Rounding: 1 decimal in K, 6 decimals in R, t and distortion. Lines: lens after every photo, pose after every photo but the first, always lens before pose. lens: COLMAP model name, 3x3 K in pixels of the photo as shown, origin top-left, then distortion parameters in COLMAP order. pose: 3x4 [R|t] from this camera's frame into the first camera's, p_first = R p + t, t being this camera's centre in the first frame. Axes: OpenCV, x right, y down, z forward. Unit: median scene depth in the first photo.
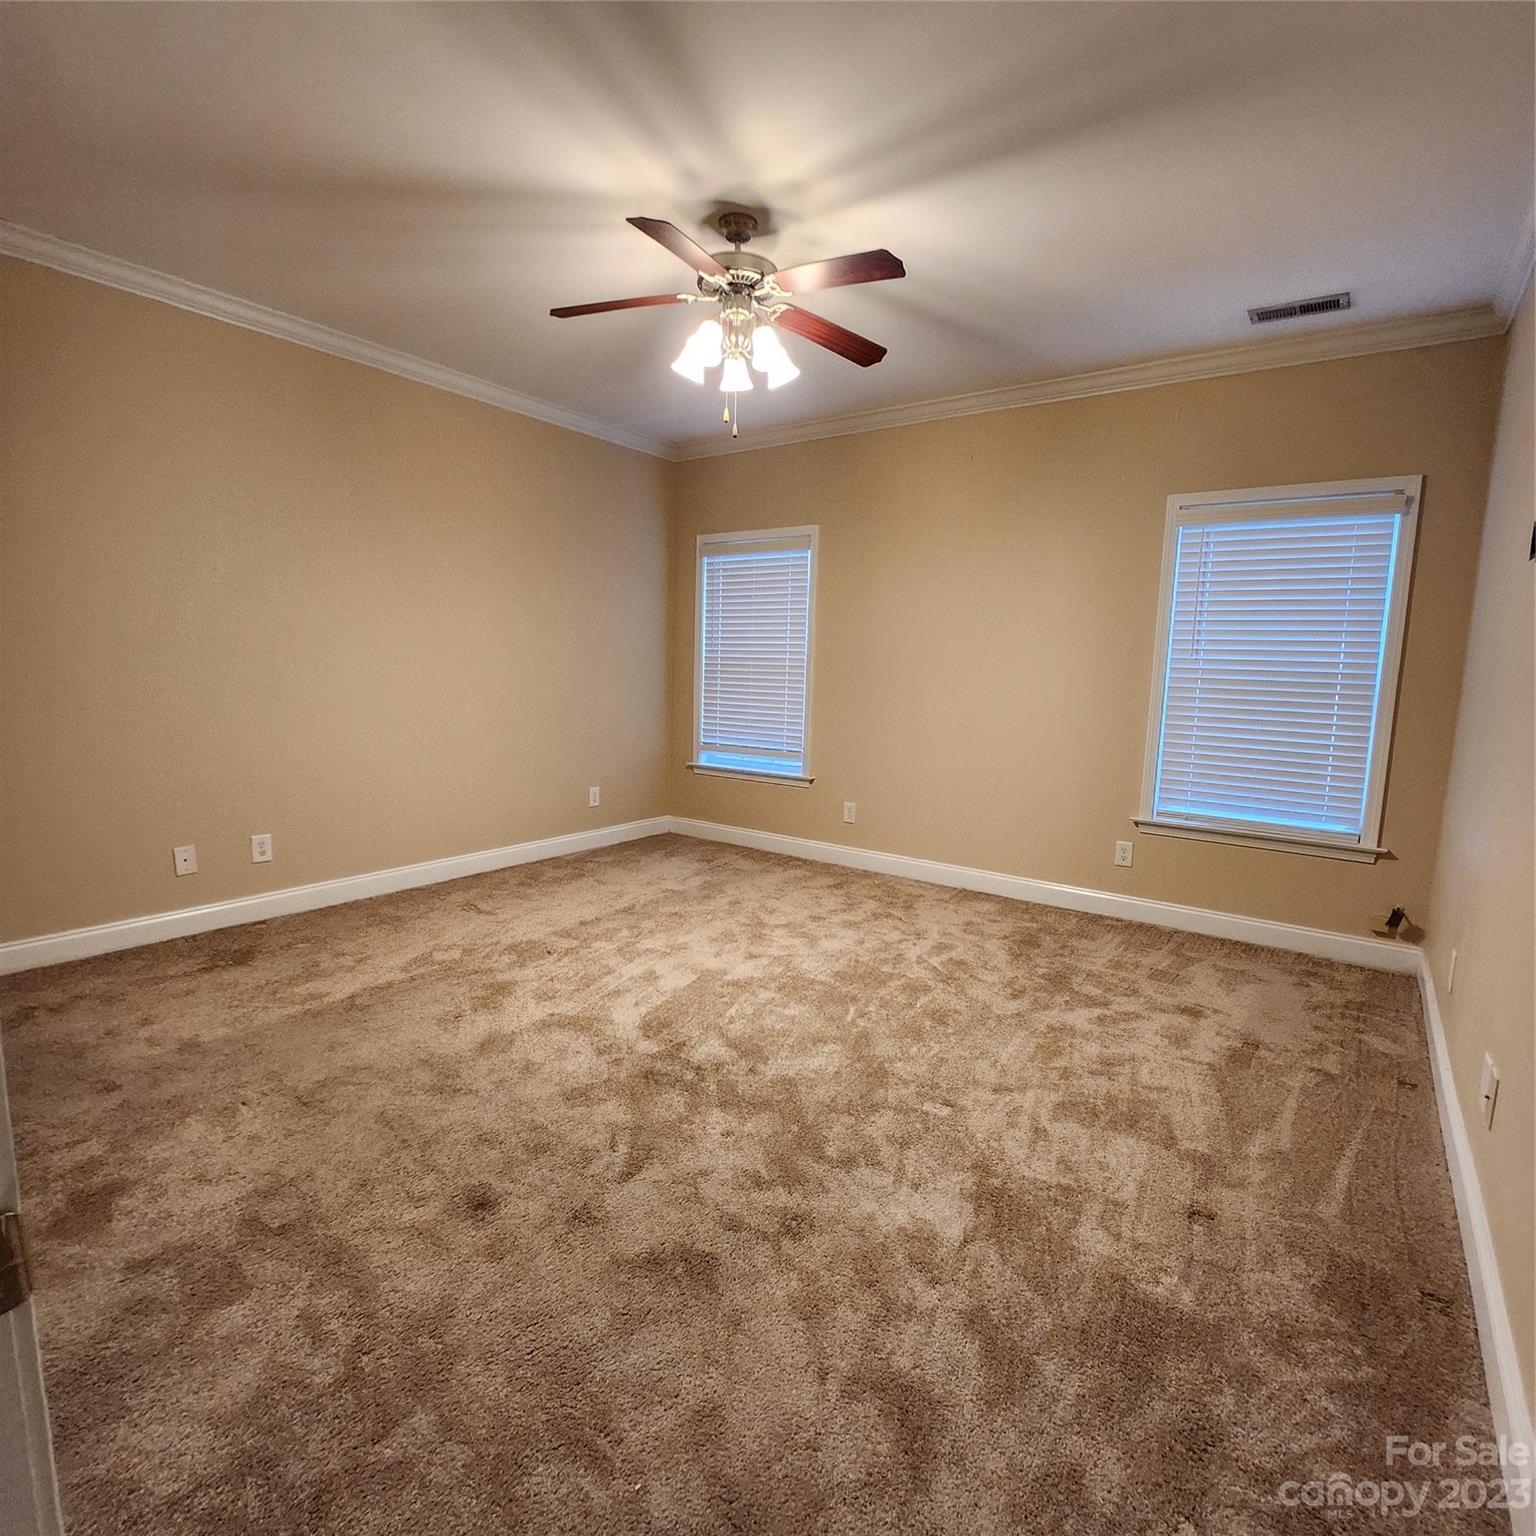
lens RADIAL K [[819.8, 0, 789.7], [0, 819.8, 775.7], [0, 0, 1]] dist [-0.014329, -0.001488]
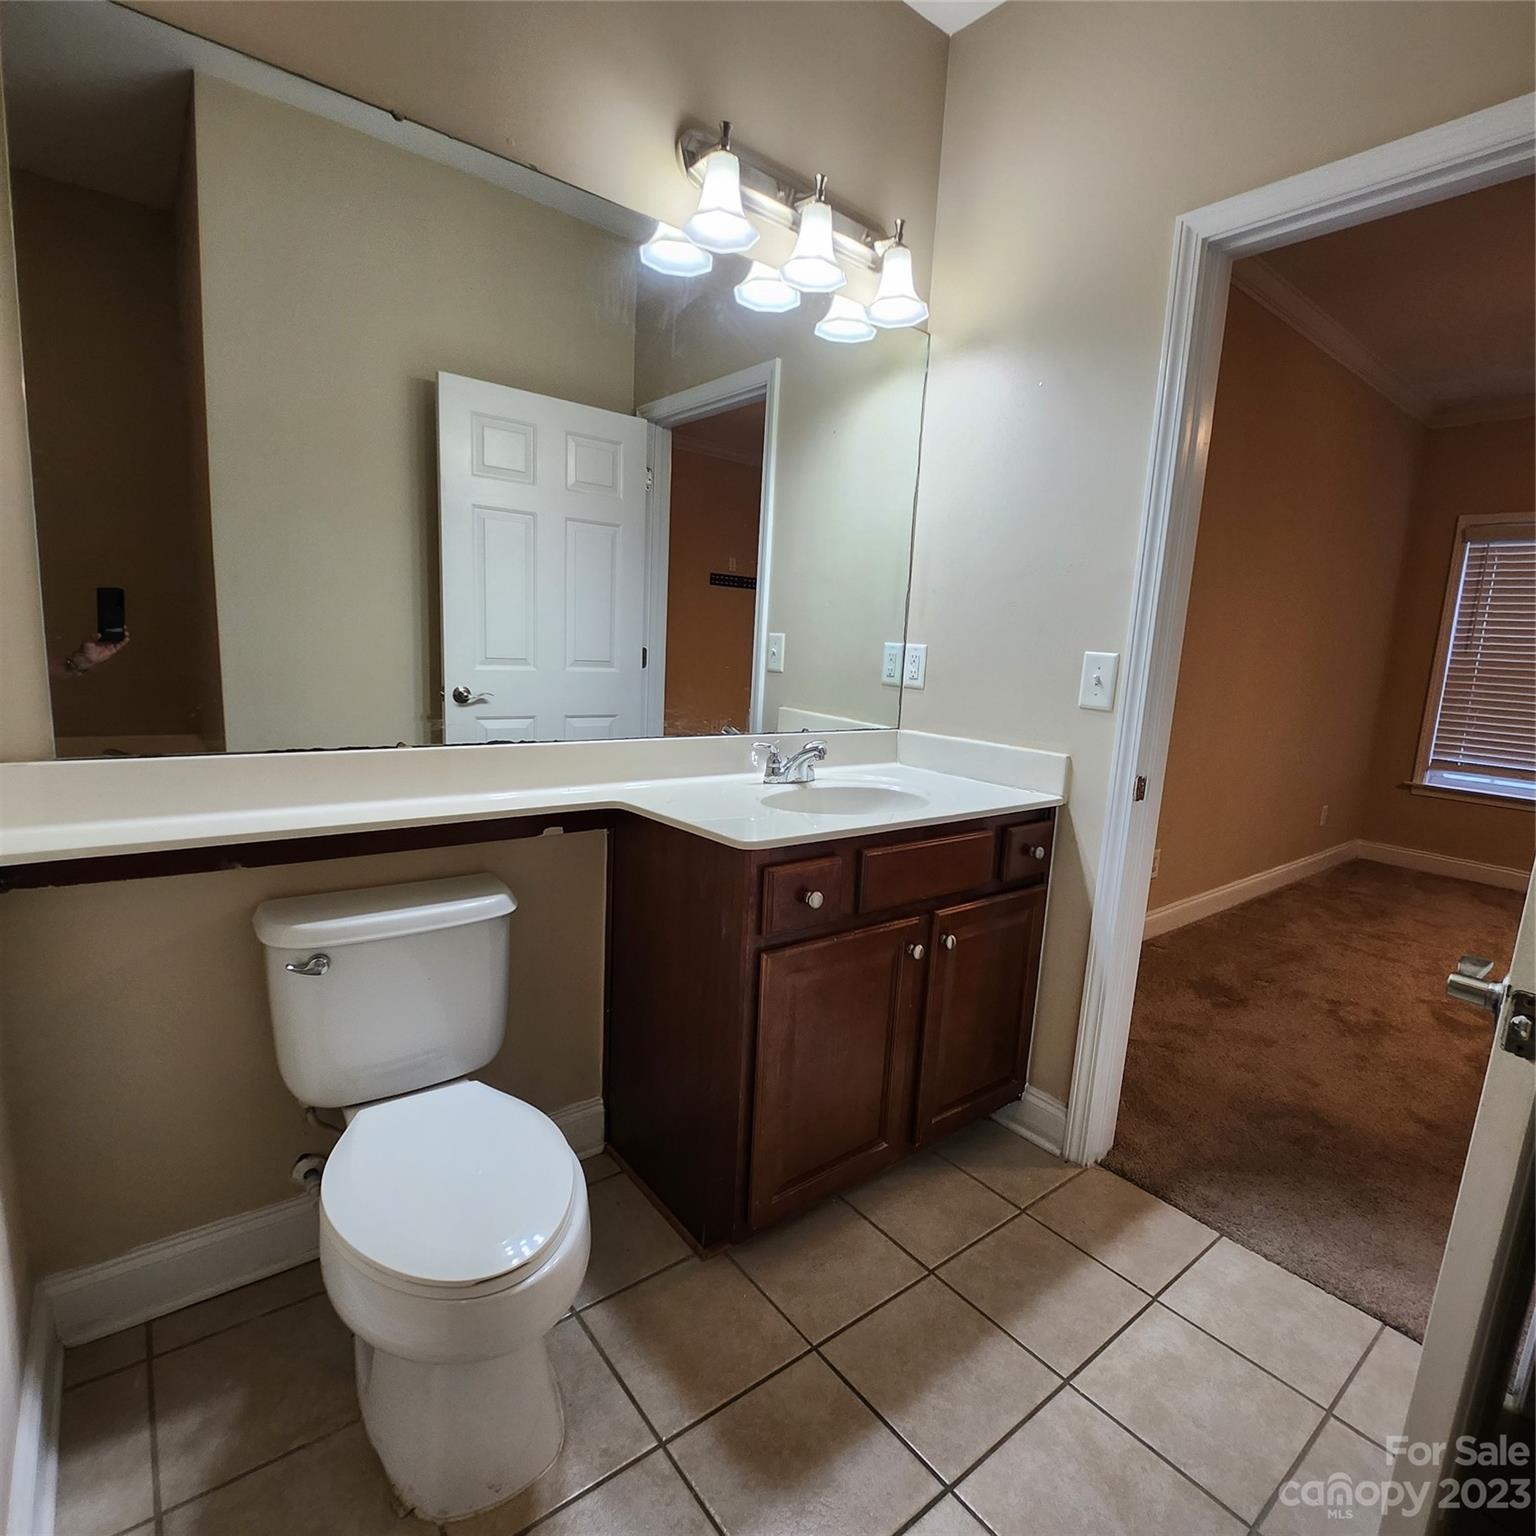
lens RADIAL K [[819.8, 0, 789.7], [0, 819.8, 775.7], [0, 0, 1]] dist [-0.014329, -0.001488]
pose [[0.961753, 0.067528, -0.265464, -0.833692], [-0.061322, 0.997617, 0.031606, -0.014943], [0.266965, -0.014118, 0.963603, 0.002542]]
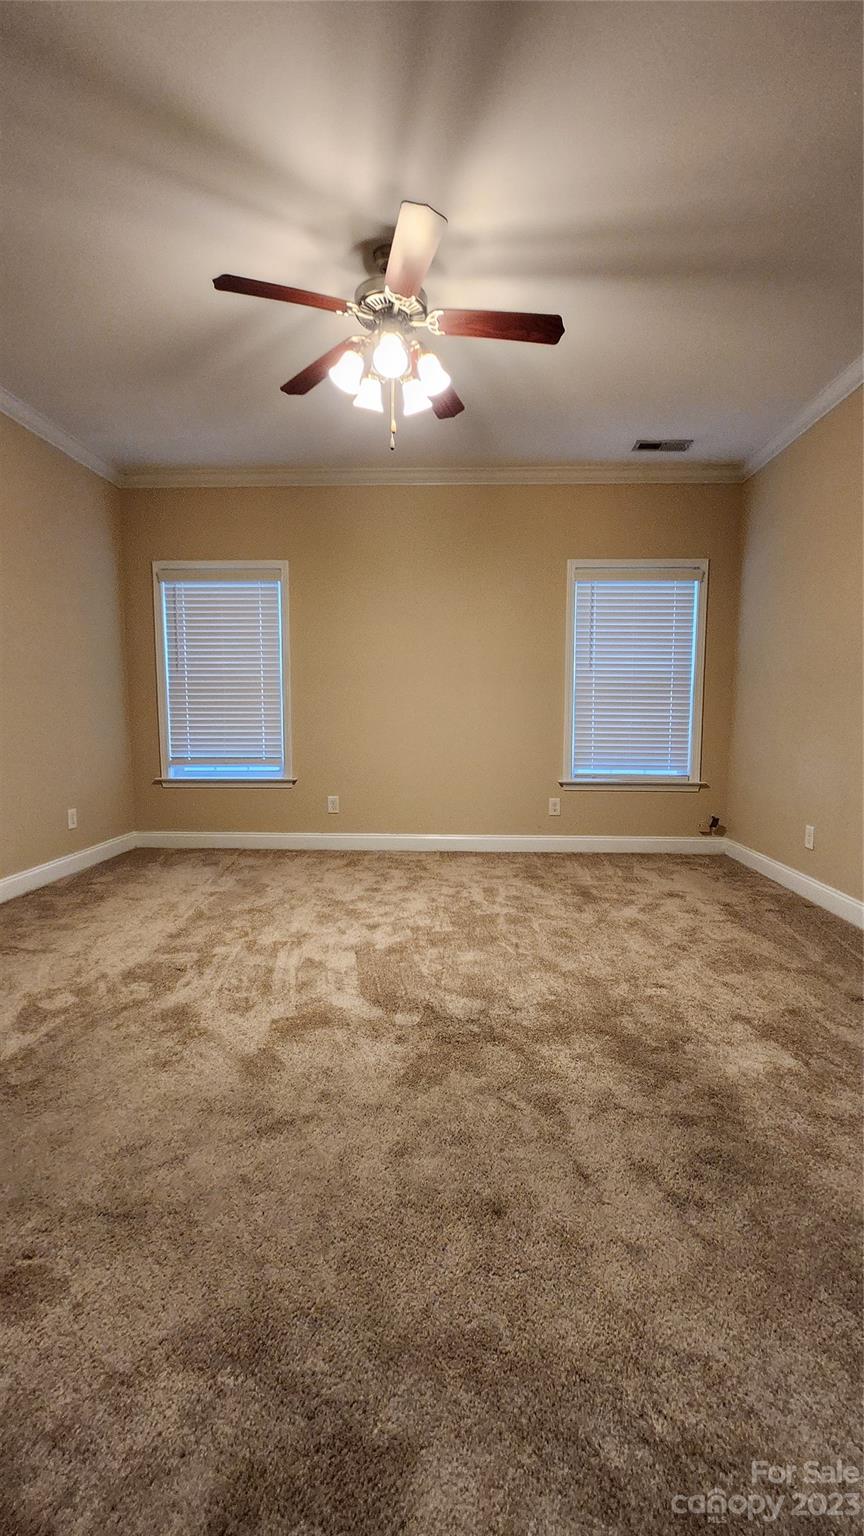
lens RADIAL K [[613.1, 0, 448.6], [0, 613.1, 775.7], [0, 0, 1]] dist [-0.001583, -0.009874]
pose [[0.834889, -0.082712, 0.544168, -0.380404], [0.094737, 0.995485, 0.005961, 0.019299], [-0.542204, 0.046576, 0.838955, 0.223522]]
